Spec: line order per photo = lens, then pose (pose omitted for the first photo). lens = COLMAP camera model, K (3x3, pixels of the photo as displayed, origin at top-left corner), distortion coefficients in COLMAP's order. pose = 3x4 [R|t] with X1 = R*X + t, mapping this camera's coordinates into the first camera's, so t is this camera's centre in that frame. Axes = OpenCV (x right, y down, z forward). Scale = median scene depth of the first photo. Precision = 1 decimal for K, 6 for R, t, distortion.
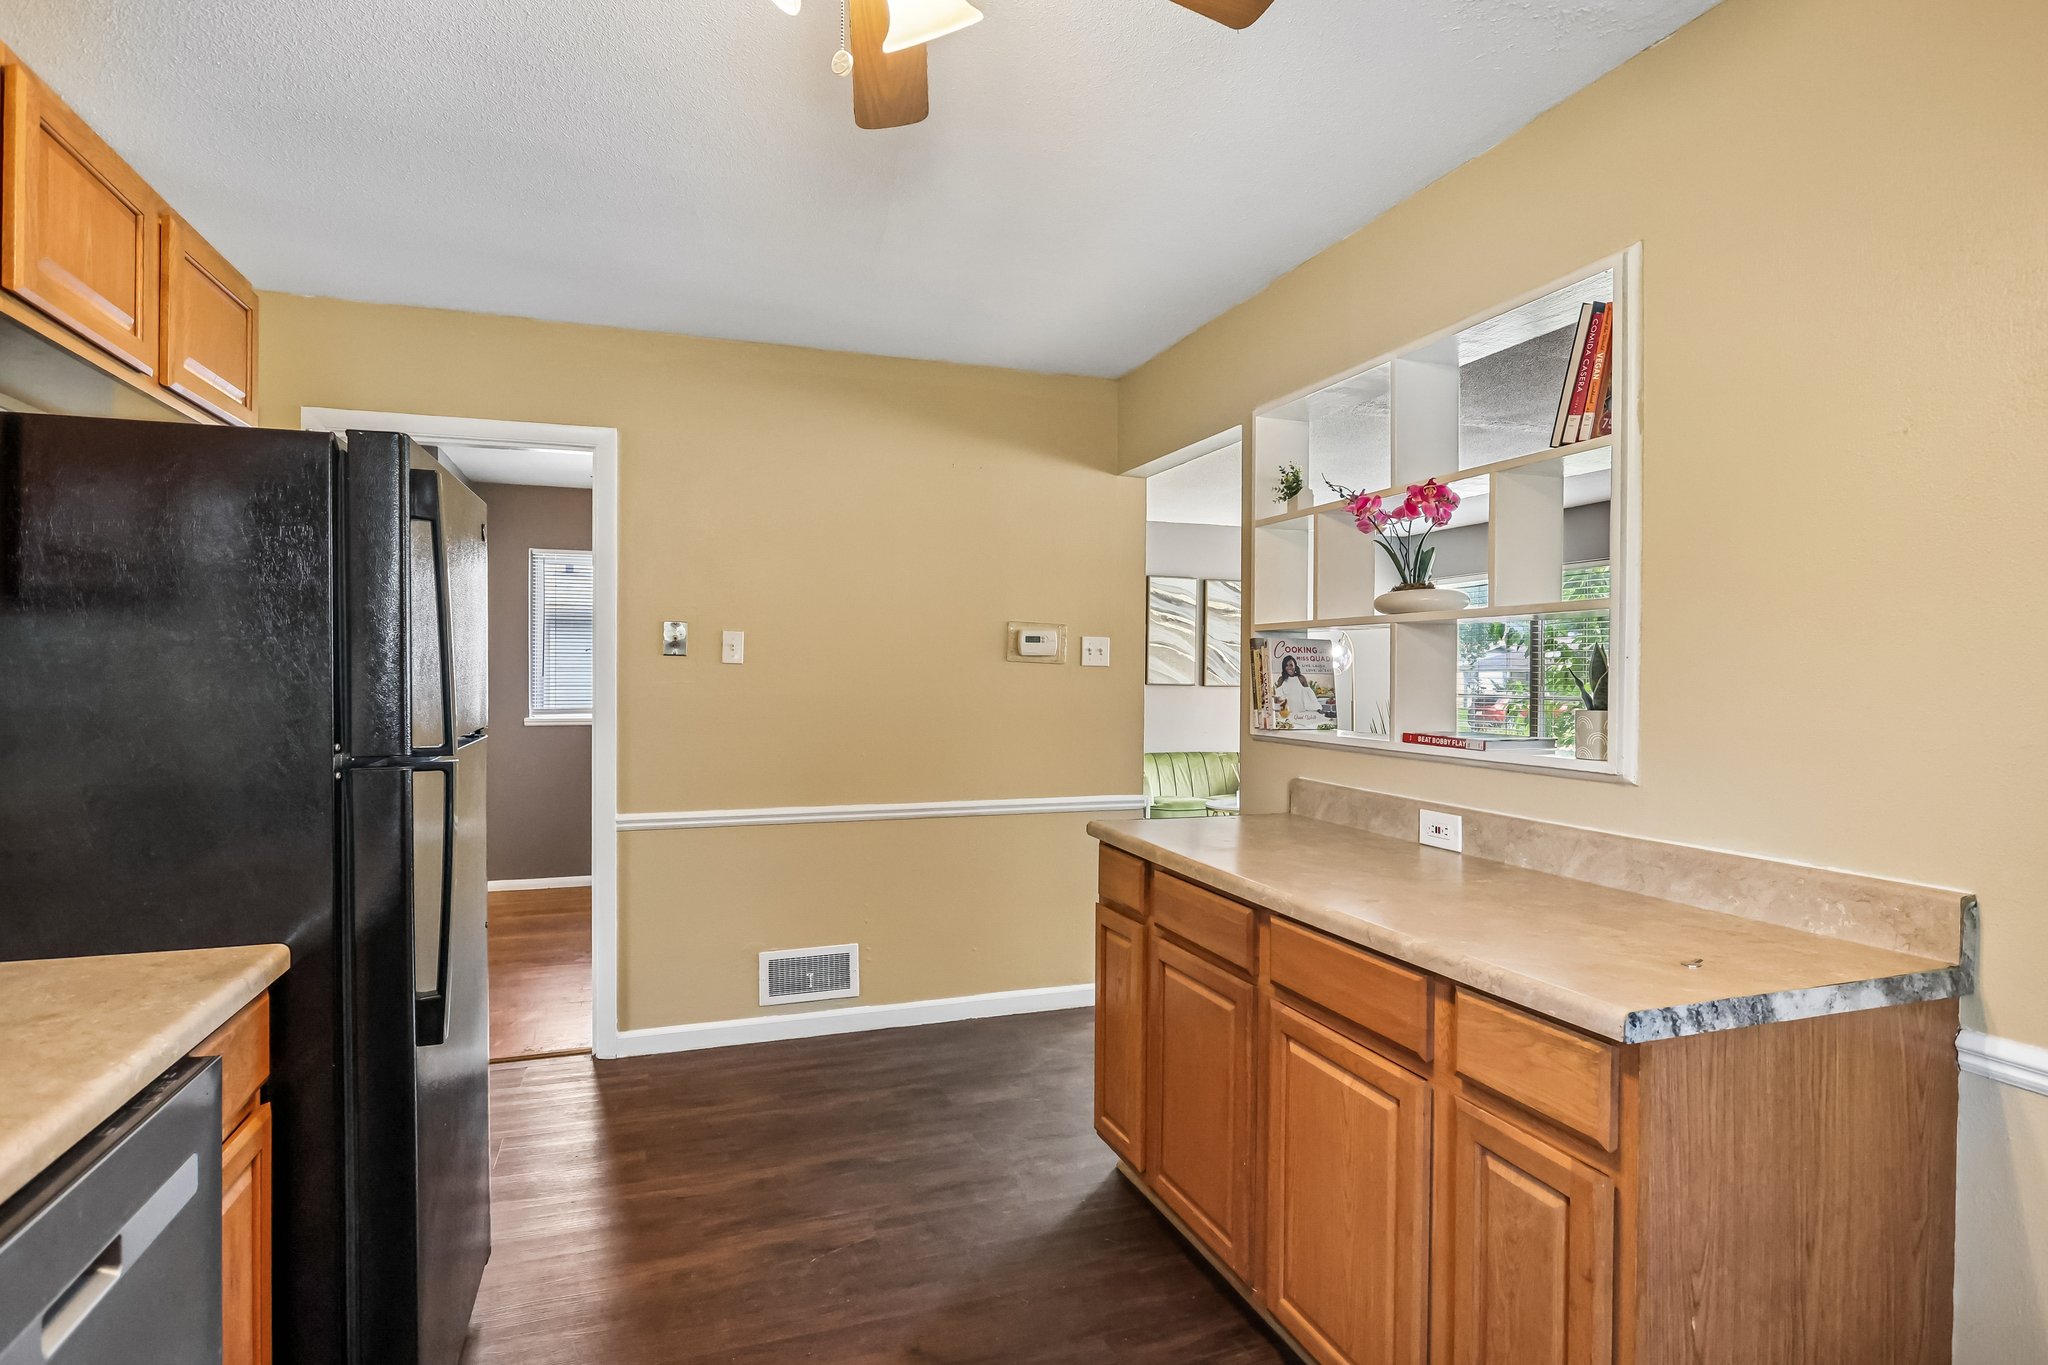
lens RADIAL K [[1022.1, 0, 1024.0], [0, 1022.1, 682.5], [0, 0, 1]] dist [0.001728, 0.000162]
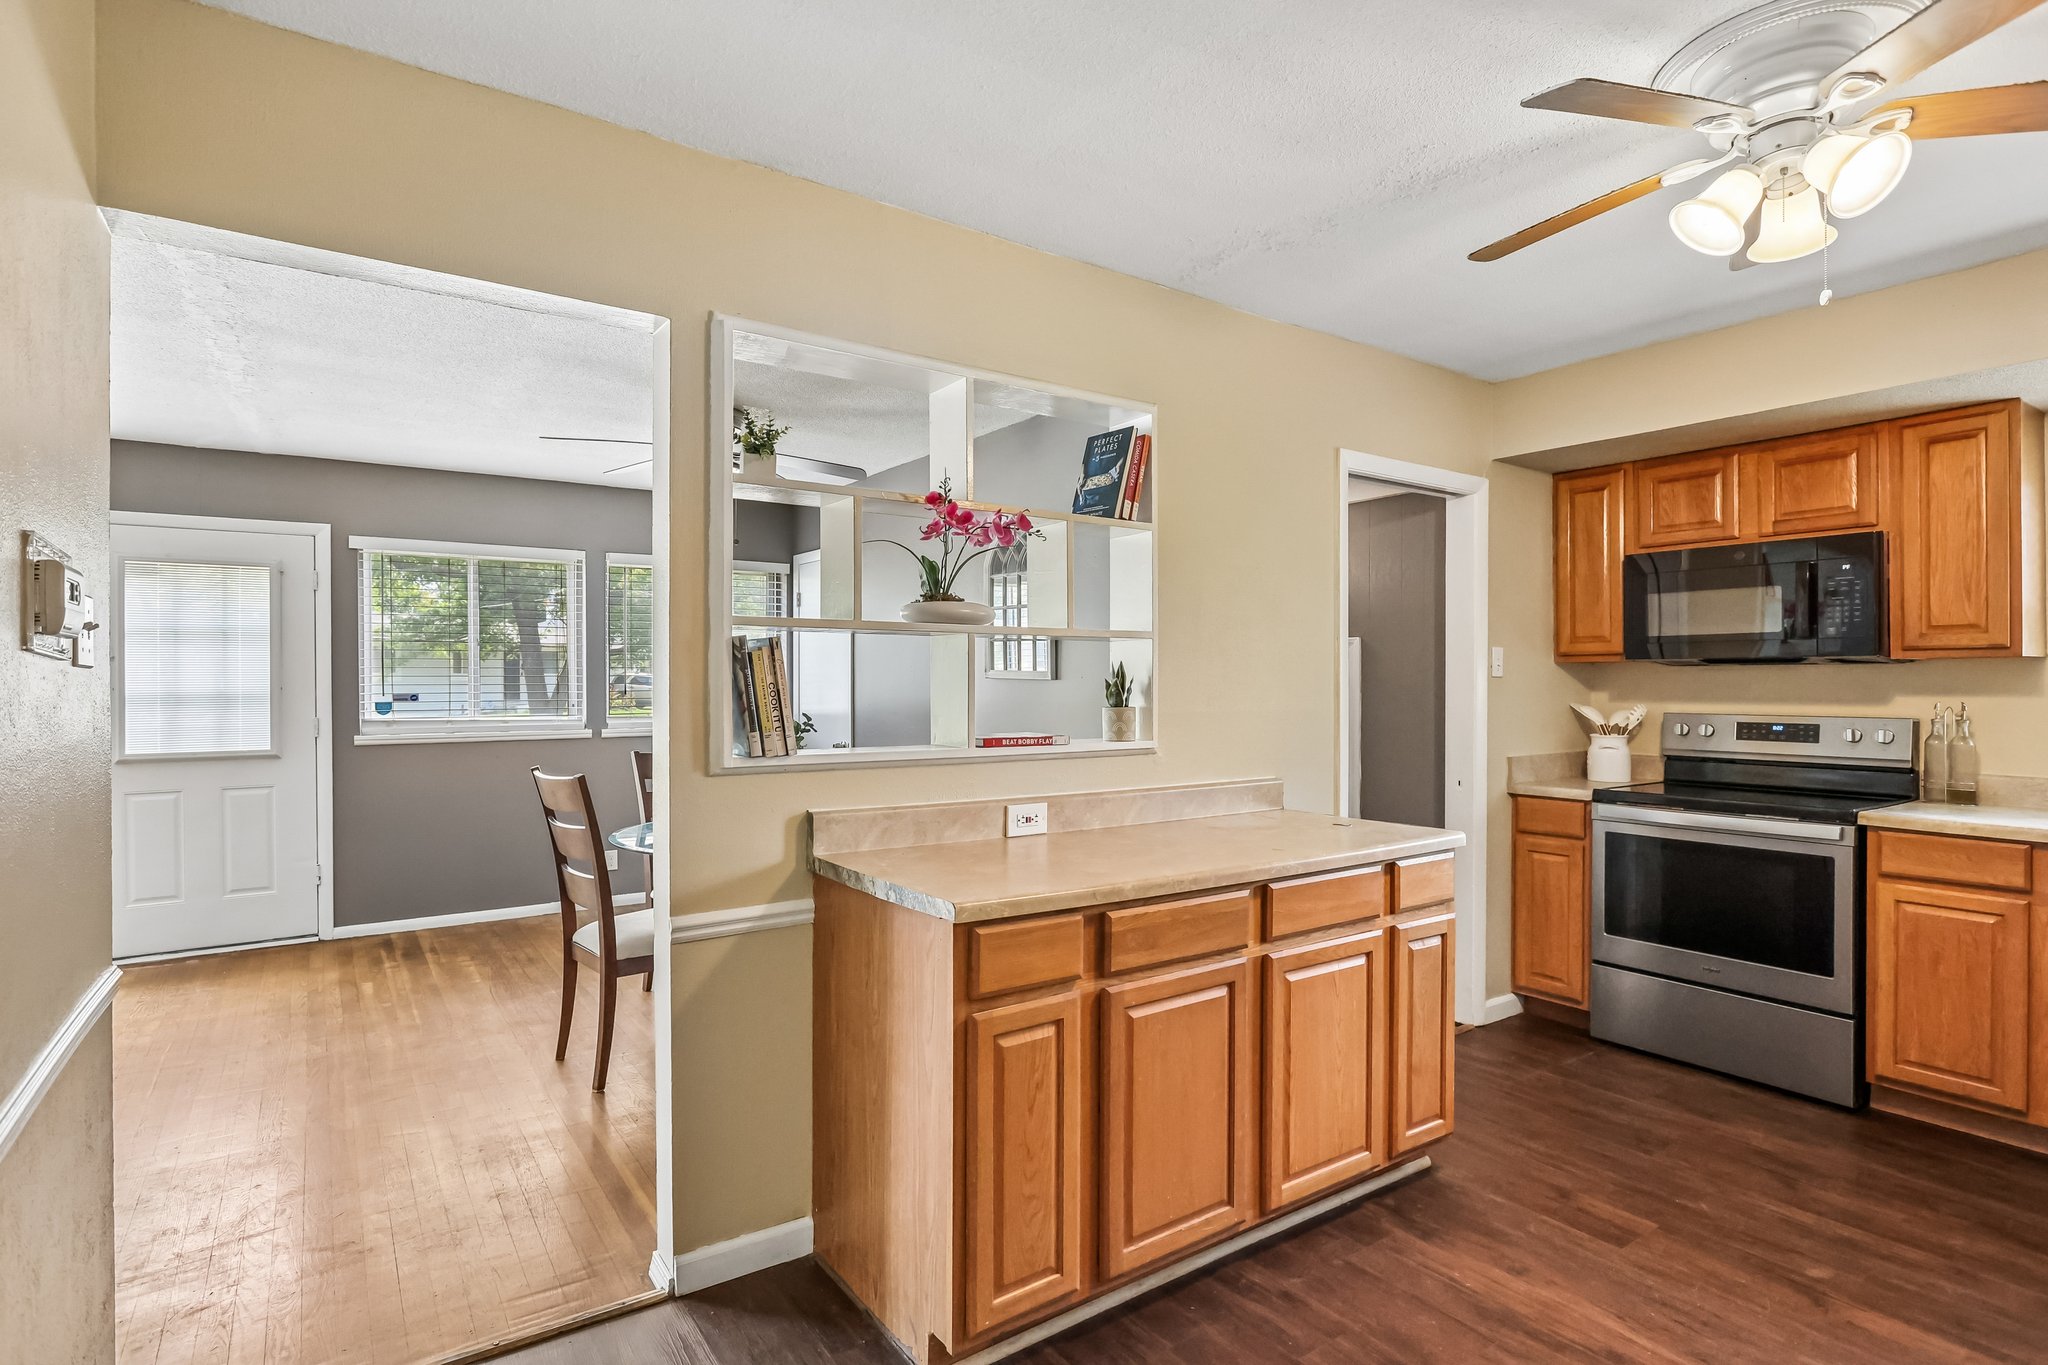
lens RADIAL K [[1022.1, 0, 1024.0], [0, 1022.1, 682.5], [0, 0, 1]] dist [0.001728, 0.000162]
pose [[-0.256003, -0.011155, 0.966612, -0.704402], [0.005275, 0.999902, 0.012937, -0.023533], [-0.966662, 0.008411, -0.255919, 1.320809]]
